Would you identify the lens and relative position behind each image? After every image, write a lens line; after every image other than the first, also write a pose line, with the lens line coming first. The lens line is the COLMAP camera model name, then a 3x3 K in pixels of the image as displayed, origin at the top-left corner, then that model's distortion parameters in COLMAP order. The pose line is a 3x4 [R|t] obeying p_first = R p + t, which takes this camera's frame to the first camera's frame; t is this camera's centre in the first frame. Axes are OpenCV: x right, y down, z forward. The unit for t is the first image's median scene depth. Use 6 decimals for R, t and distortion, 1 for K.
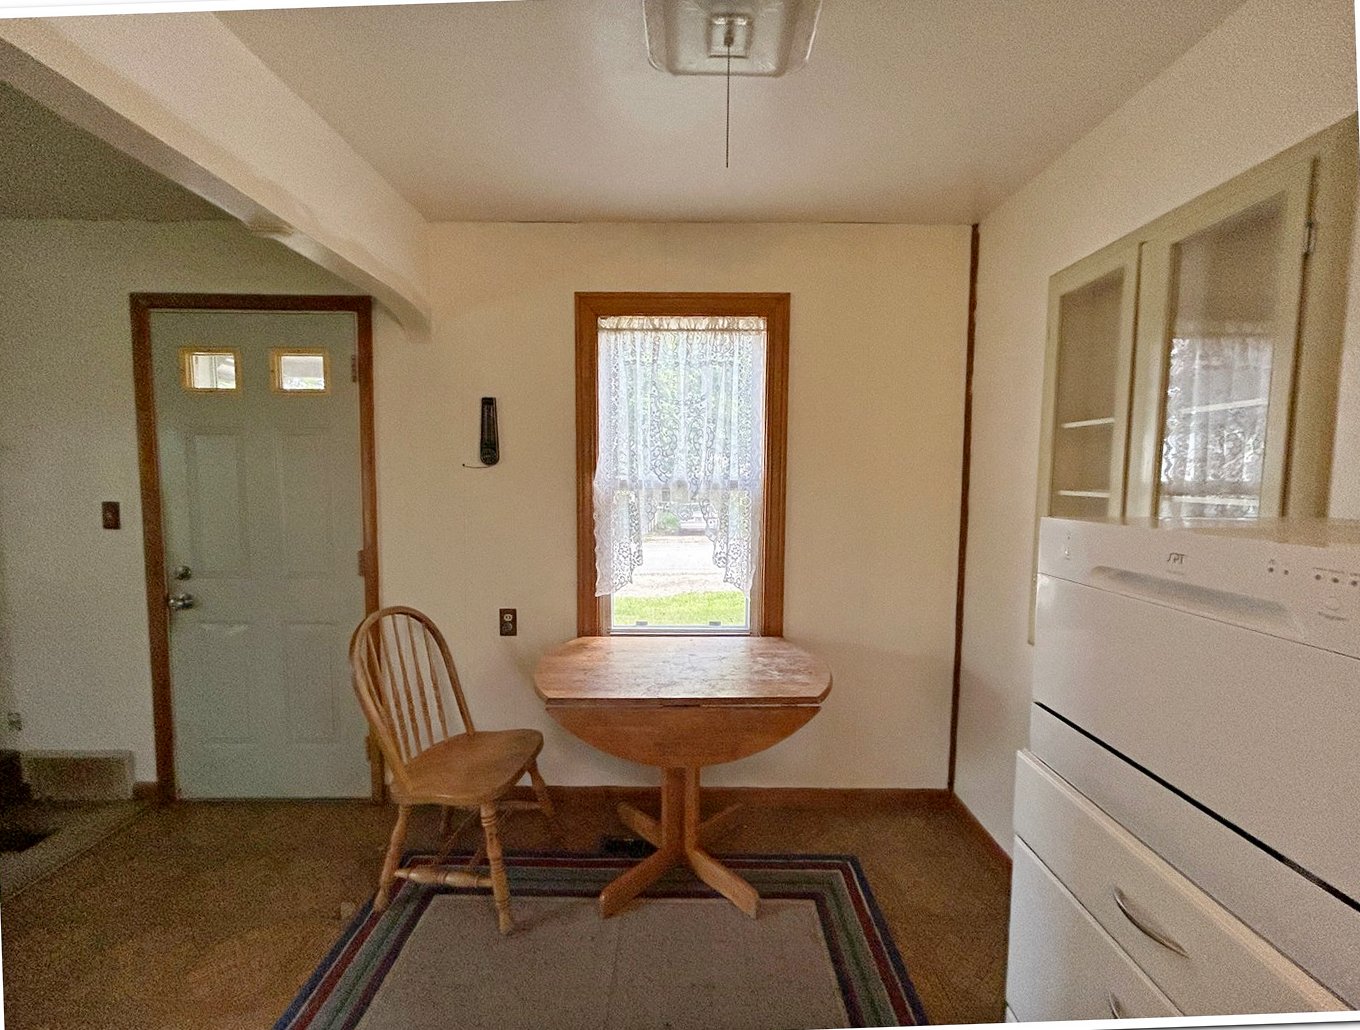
lens RADIAL K [[554.4, 0, 680.0], [0, 554.4, 515.0], [0, 0, 1]] dist [0.000245, 0.000092]
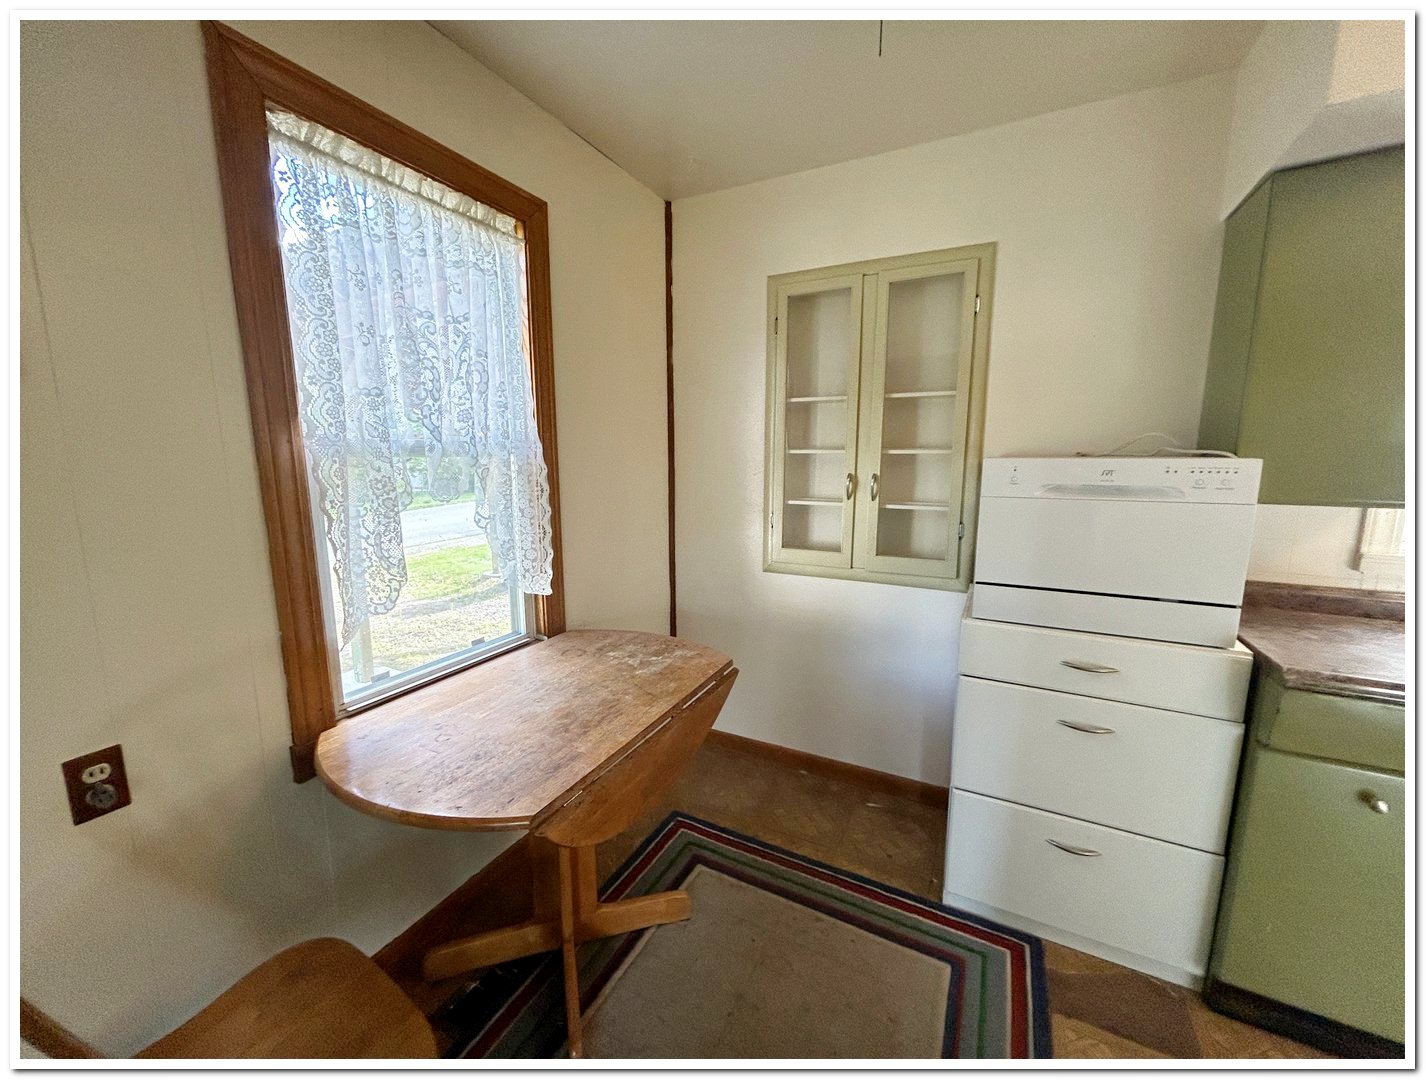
lens RADIAL K [[555.5, 0, 713.0], [0, 555.5, 540.0], [0, 0, 1]] dist [-0.000759, 0.000303]
pose [[0.462990, -0.141338, 0.875022, -0.451862], [0.067273, 0.989961, 0.124307, -0.006655], [-0.883807, 0.001312, 0.467850, 0.420885]]
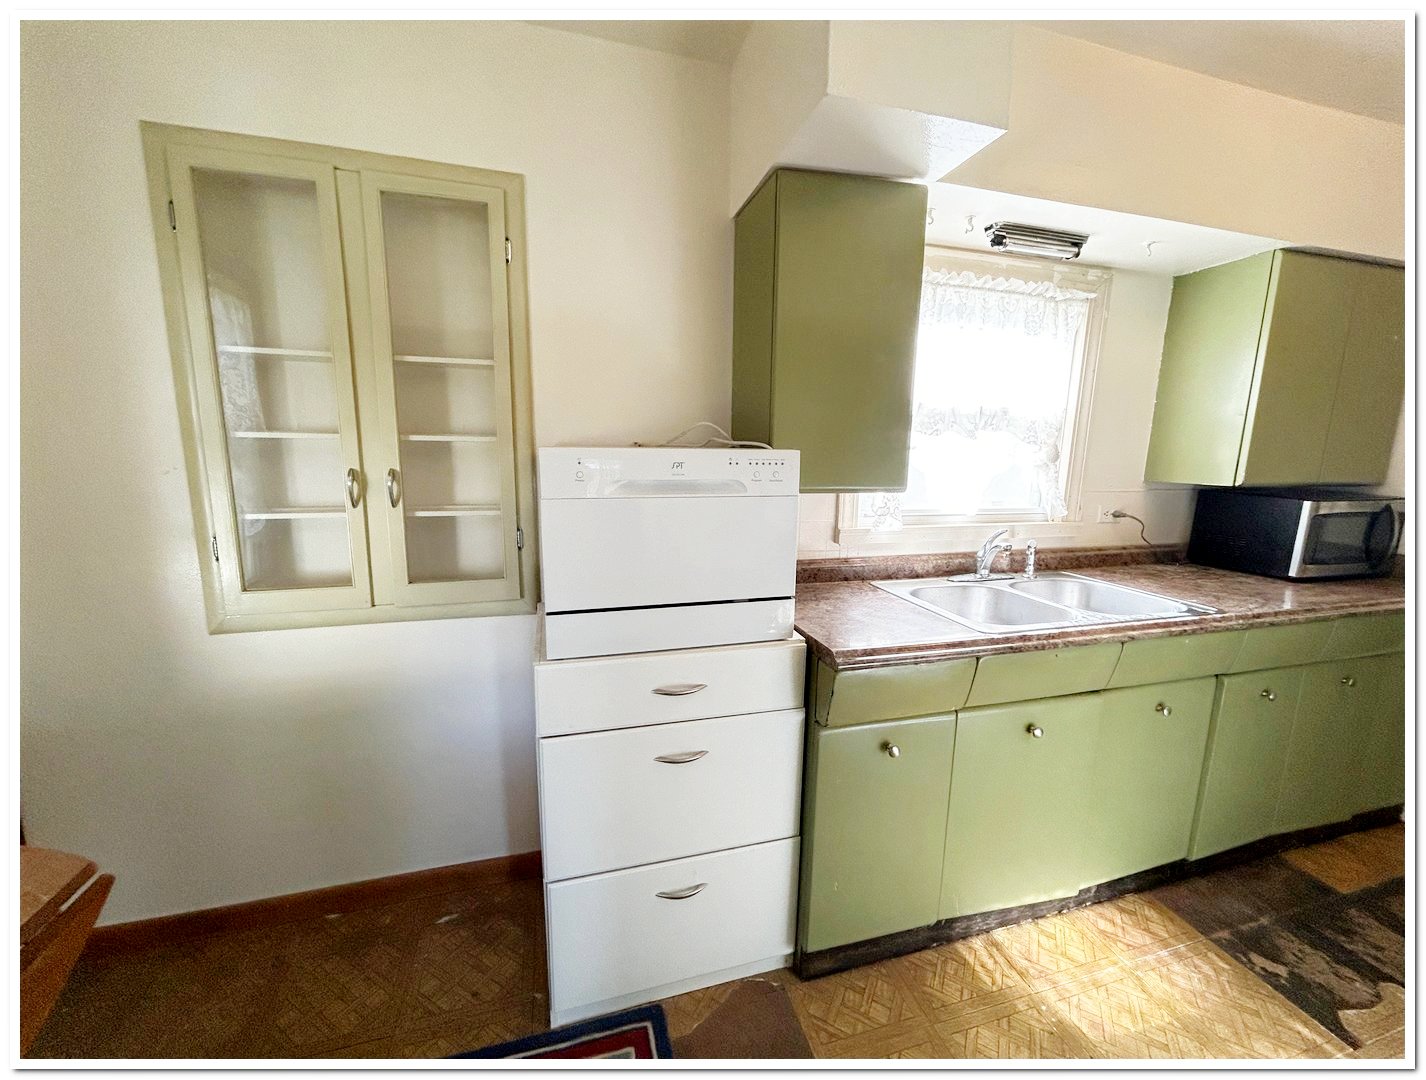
lens RADIAL K [[555.5, 0, 713.0], [0, 555.5, 540.0], [0, 0, 1]] dist [-0.000759, 0.000303]
pose [[-0.275137, -0.166006, 0.946964, -0.227093], [0.054972, 0.980652, 0.187883, -0.002377], [-0.959832, 0.103750, -0.260688, 0.434263]]
